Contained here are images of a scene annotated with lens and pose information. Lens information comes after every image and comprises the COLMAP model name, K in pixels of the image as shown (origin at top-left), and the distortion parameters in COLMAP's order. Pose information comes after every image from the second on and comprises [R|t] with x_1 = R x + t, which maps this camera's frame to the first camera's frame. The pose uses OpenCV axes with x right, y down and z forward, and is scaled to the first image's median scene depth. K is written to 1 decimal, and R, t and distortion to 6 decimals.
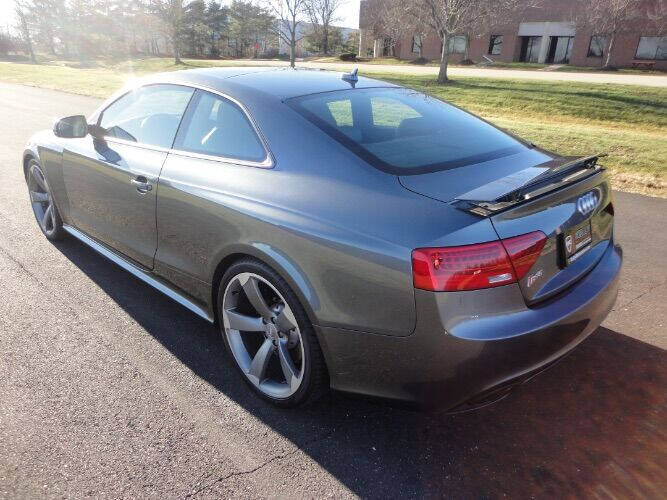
lens RADIAL K [[486.7, 0, 333.3], [0, 486.7, 249.9], [0, 0, 1]] dist [-0.003744, 0.001122]
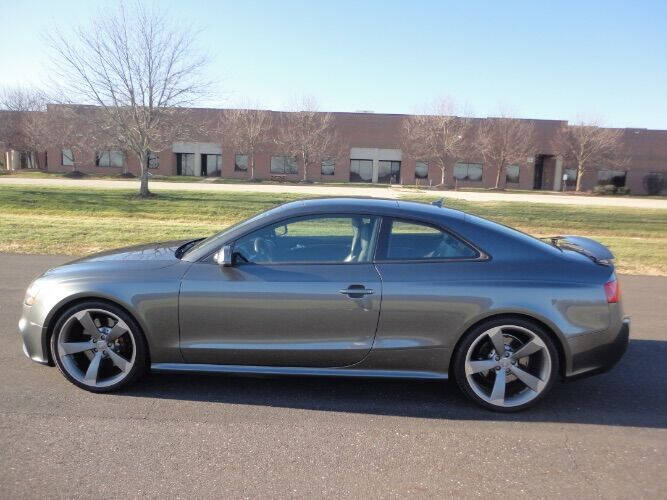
lens RADIAL K [[486.7, 0, 337.1], [0, 486.7, 255.1], [0, 0, 1]] dist [-0.003744, 0.001122]
pose [[0.755680, -0.107206, 0.646107, -0.818167], [0.234968, 0.965216, -0.114662, -0.061886], [-0.611341, 0.238462, 0.754585, 0.043486]]
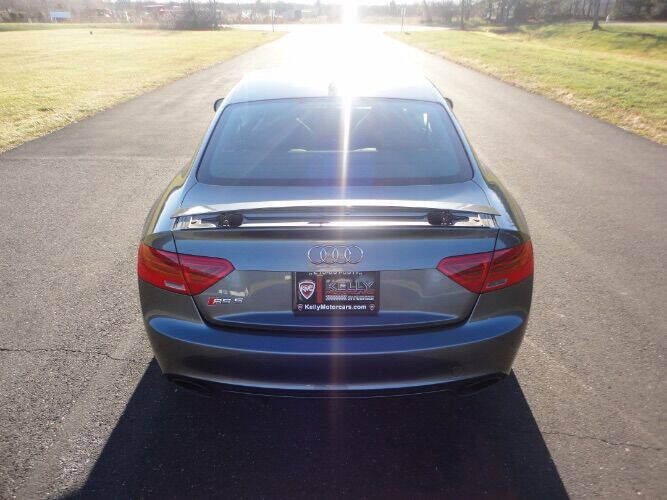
lens RADIAL K [[486.7, 0, 335.2], [0, 486.7, 248.1], [0, 0, 1]] dist [-0.003744, 0.001122]
pose [[0.694367, 0.287097, -0.659871, 0.551924], [-0.244525, 0.956540, 0.158865, -0.123882], [0.676803, 0.051044, 0.734392, 0.171010]]
